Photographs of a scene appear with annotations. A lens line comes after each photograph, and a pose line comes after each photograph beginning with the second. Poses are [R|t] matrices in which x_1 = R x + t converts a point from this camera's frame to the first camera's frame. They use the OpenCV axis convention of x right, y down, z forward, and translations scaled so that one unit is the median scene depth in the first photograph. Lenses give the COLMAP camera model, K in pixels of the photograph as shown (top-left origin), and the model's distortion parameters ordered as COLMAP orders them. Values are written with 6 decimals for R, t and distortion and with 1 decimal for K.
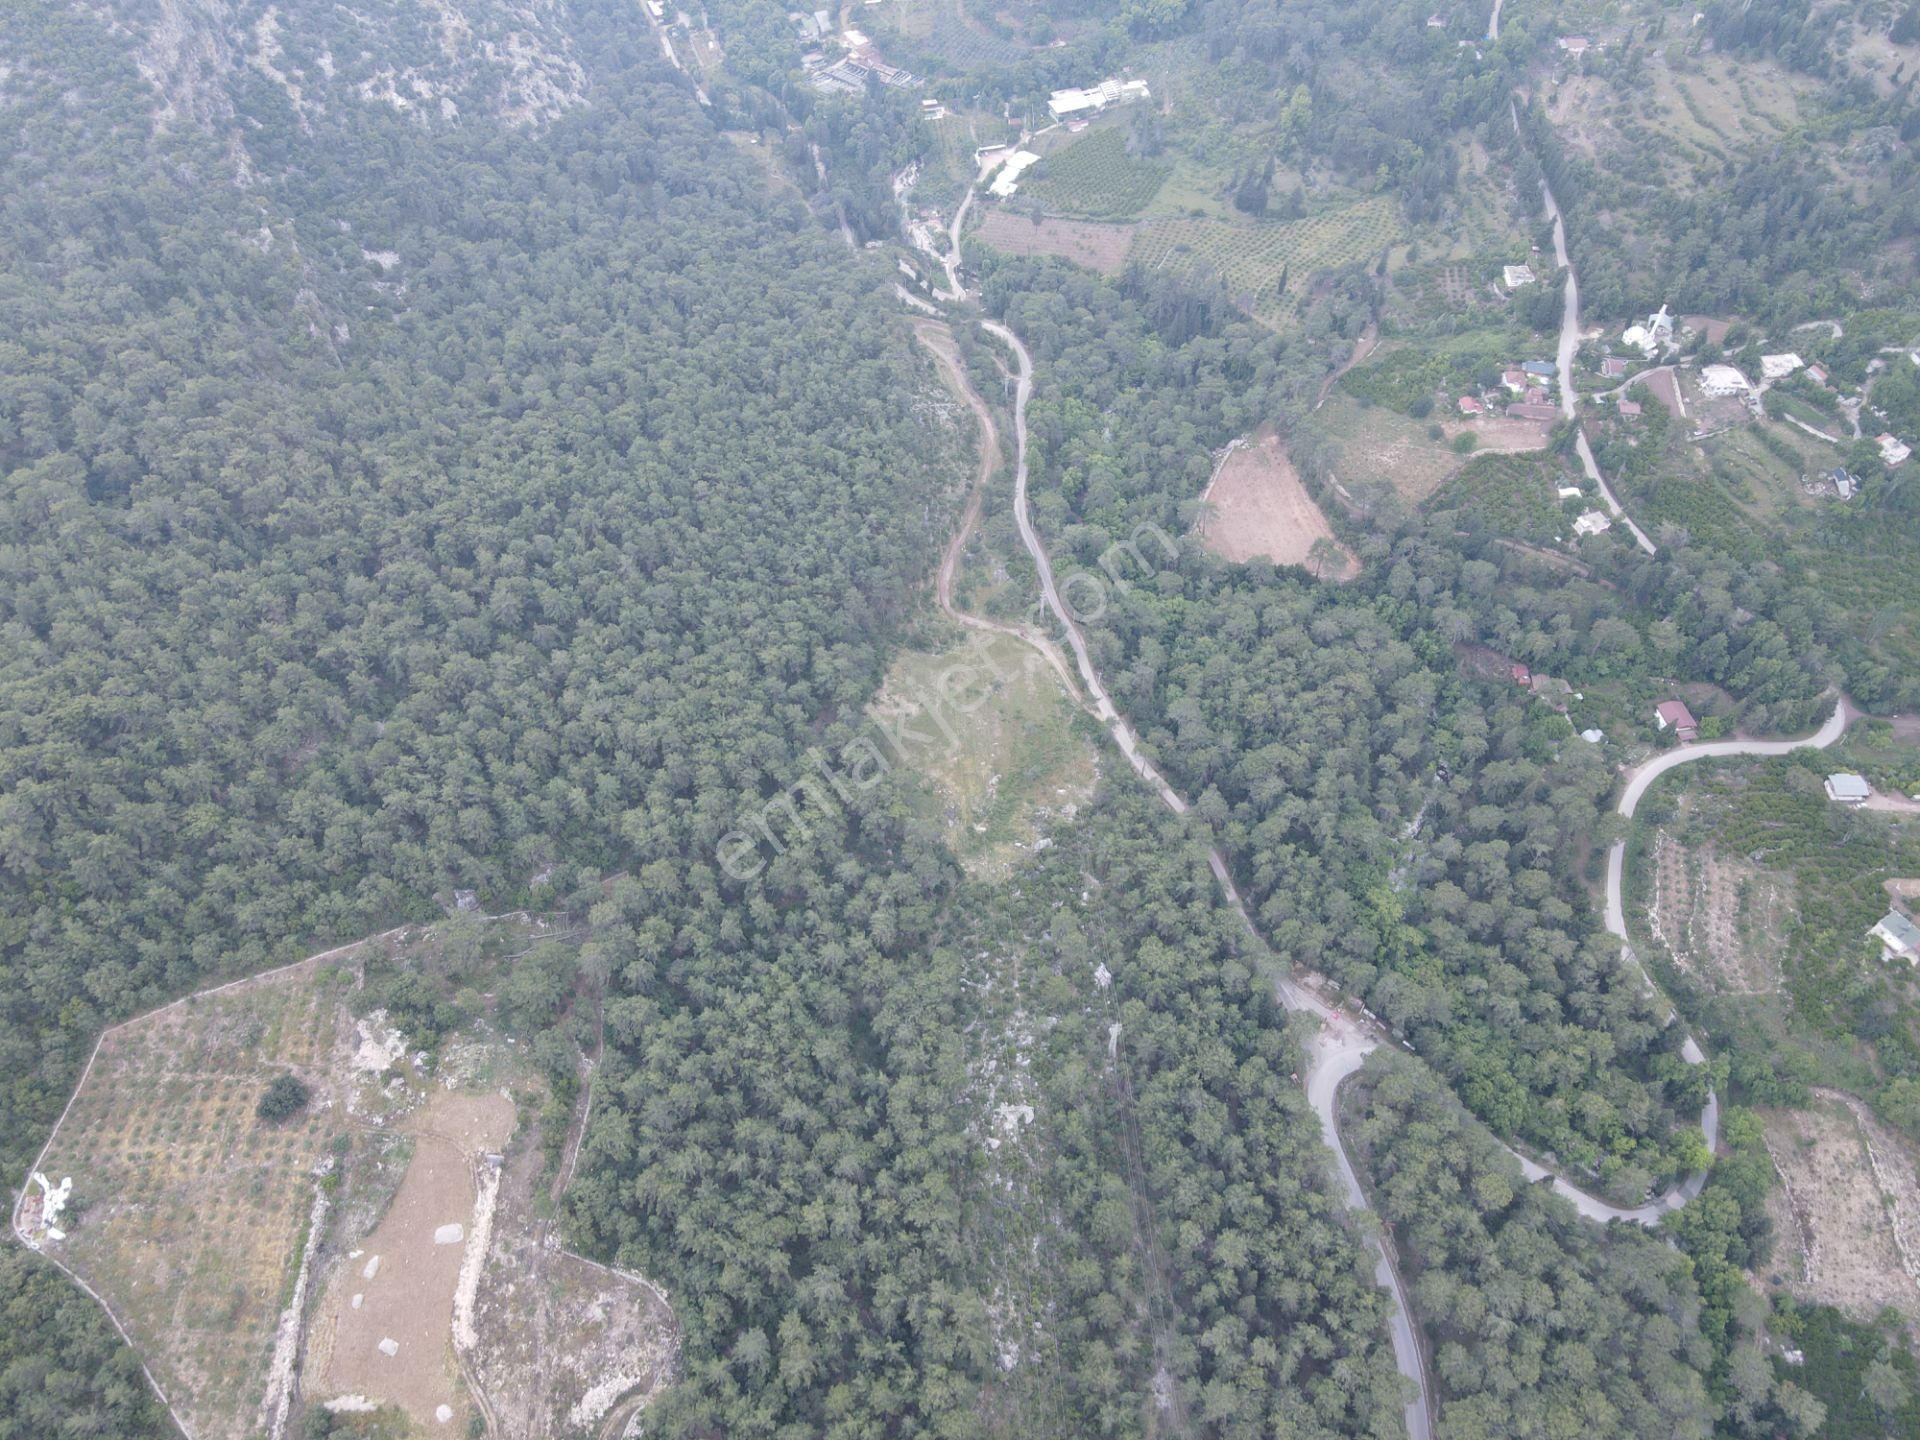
lens RADIAL K [[1406.8, 0, 960.9], [0, 1406.8, 715.1], [0, 0, 1]] dist [-0.001730, 0.029802]
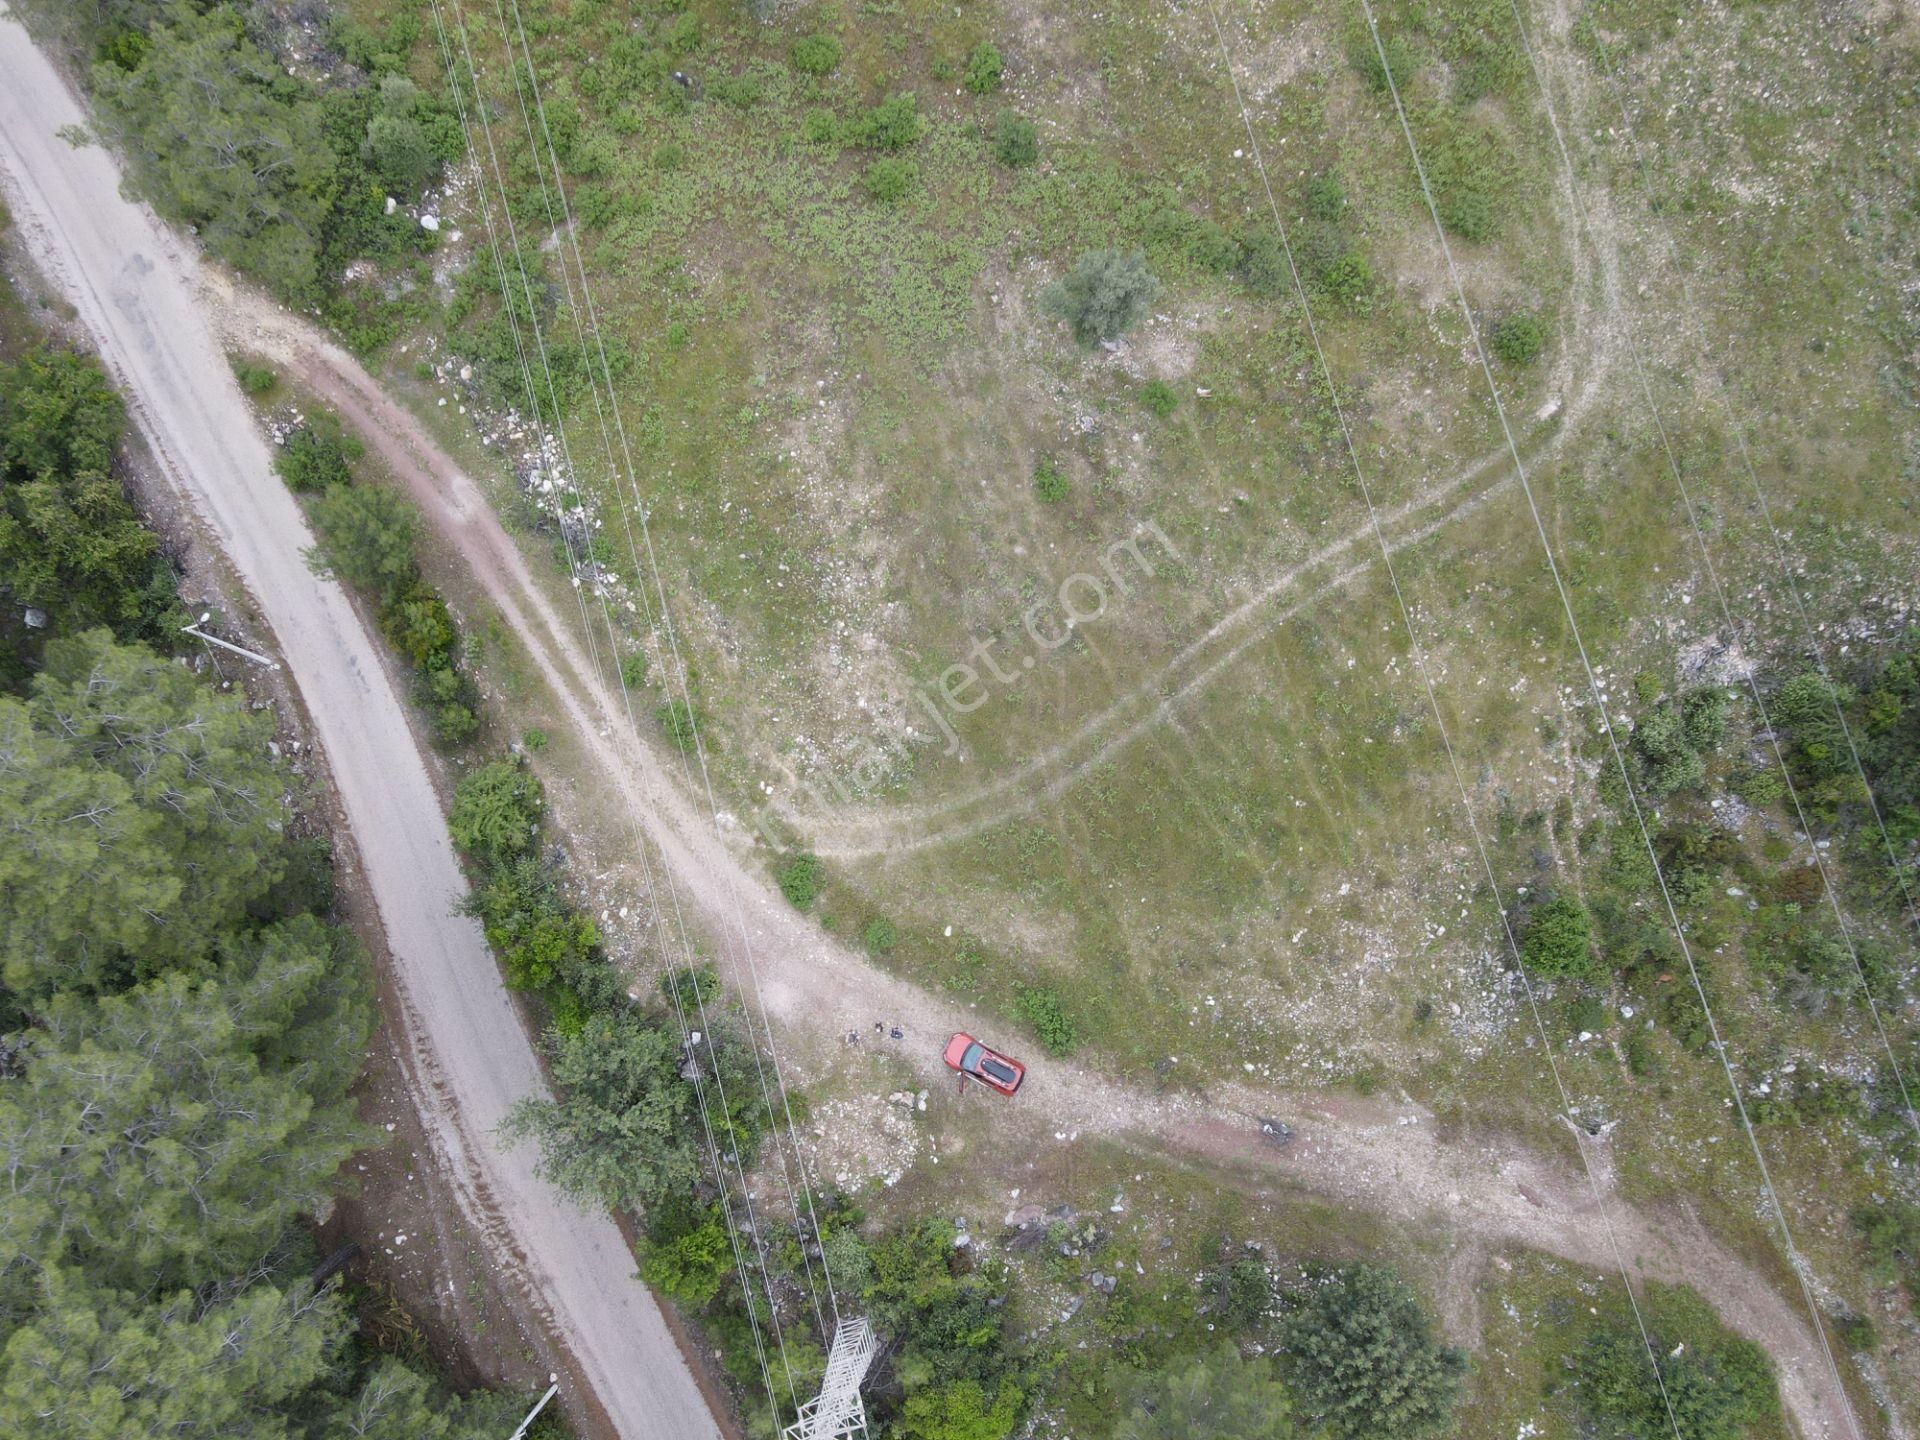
lens RADIAL K [[1406.8, 0, 967.0], [0, 1406.8, 721.5], [0, 0, 1]] dist [-0.001730, 0.029802]
pose [[-0.979954, 0.194939, -0.041096, 0.048935], [-0.158003, -0.634832, 0.756322, -0.128918], [0.121348, 0.747654, 0.652907, 0.980442]]
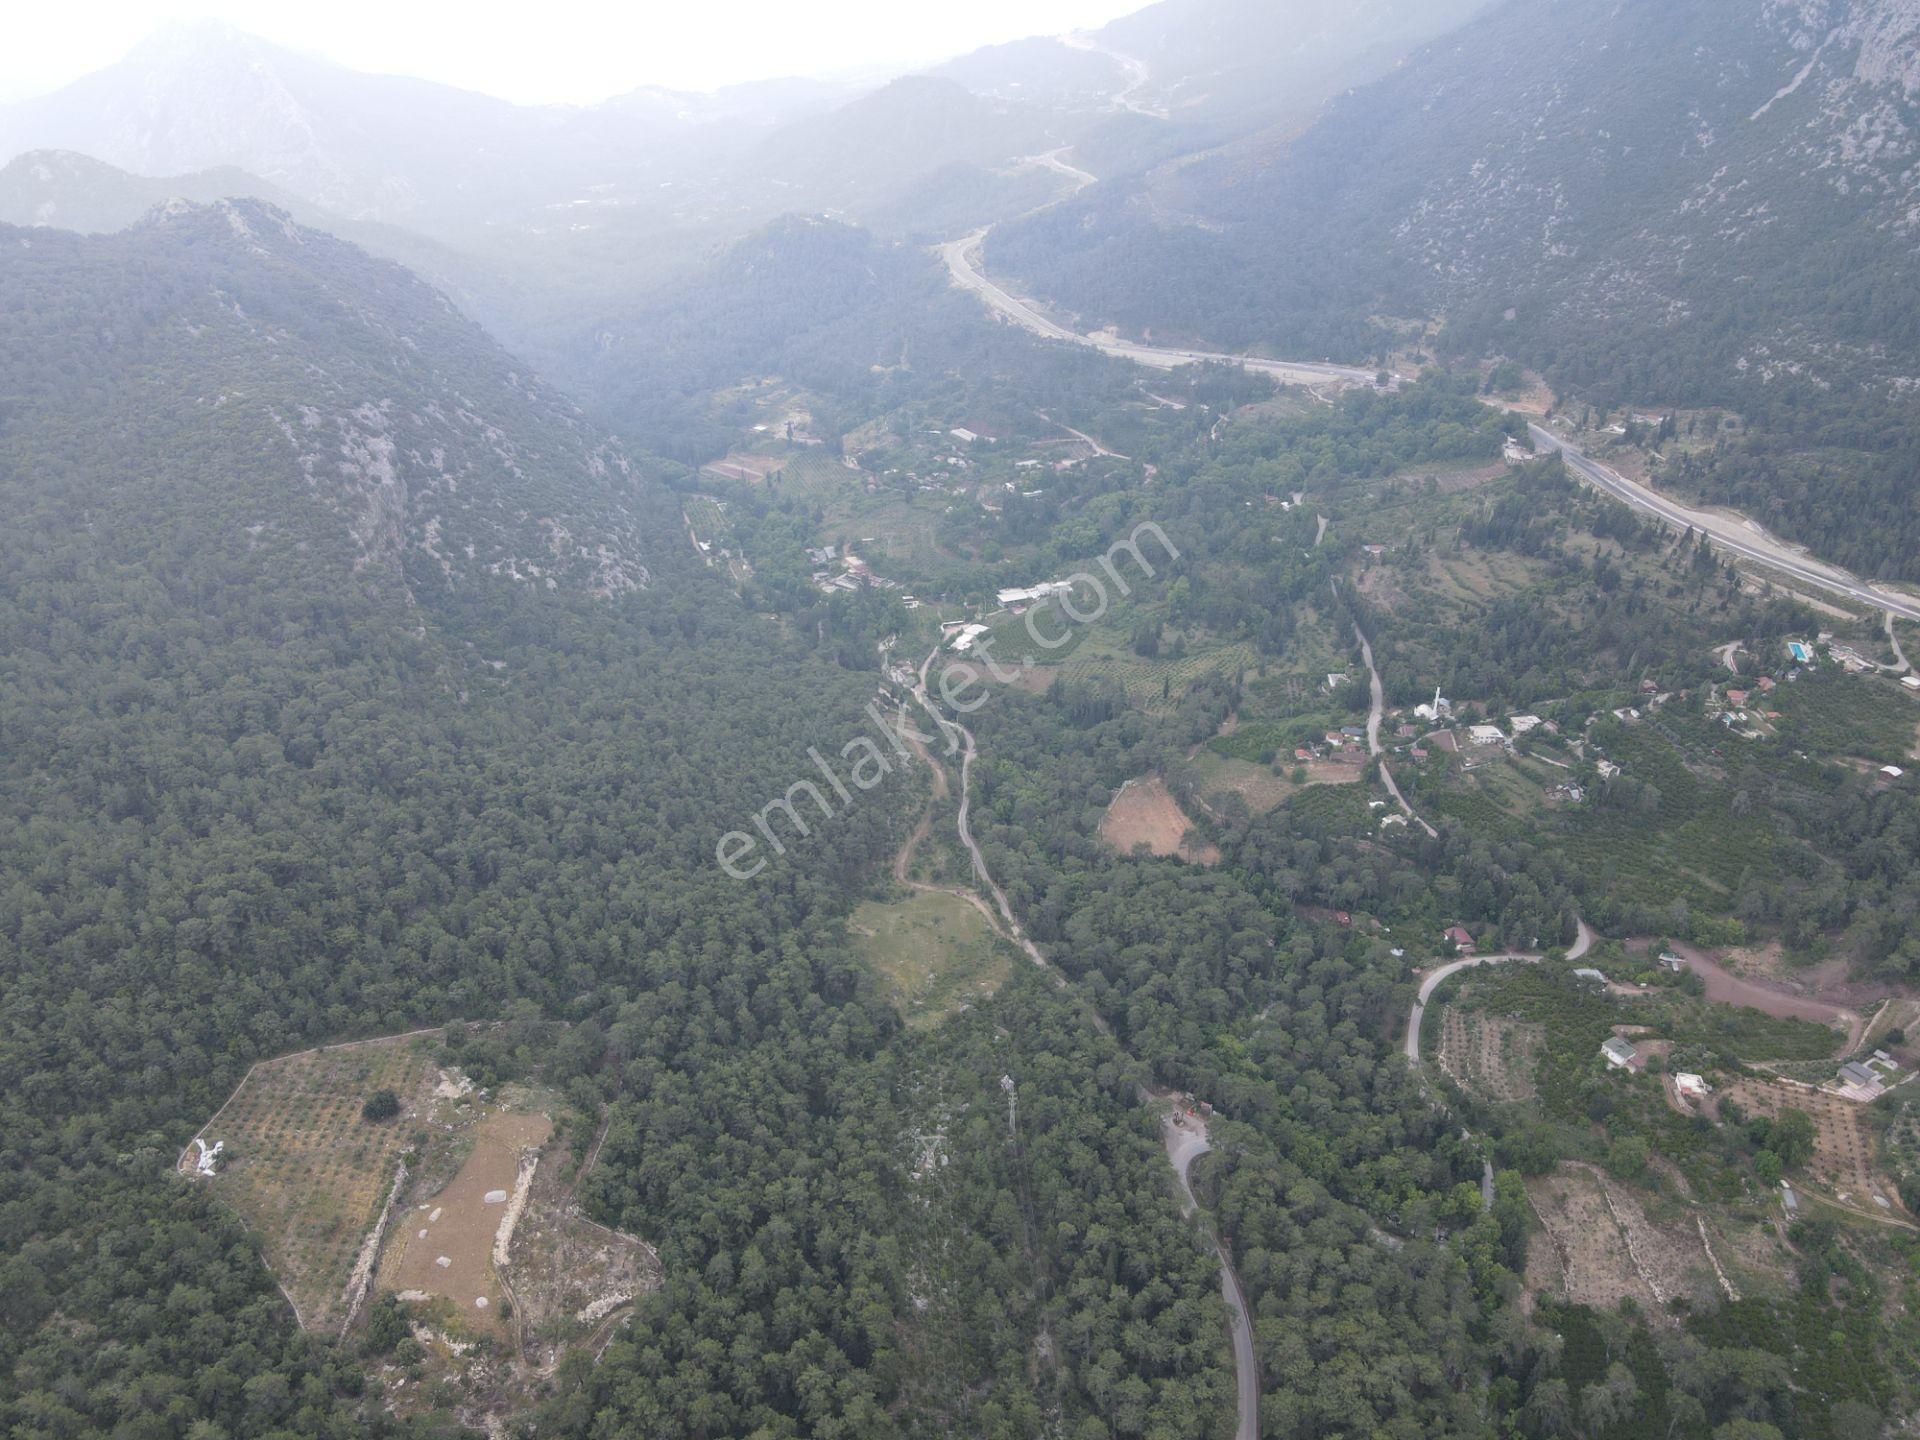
lens RADIAL K [[1406.8, 0, 964.7], [0, 1406.8, 715.9], [0, 0, 1]] dist [-0.001730, 0.029802]
pose [[0.999998, -0.001983, -0.000693, 0.054446], [0.001524, 0.912135, -0.409886, 0.351018], [0.001445, 0.409884, 0.912136, -0.270748]]
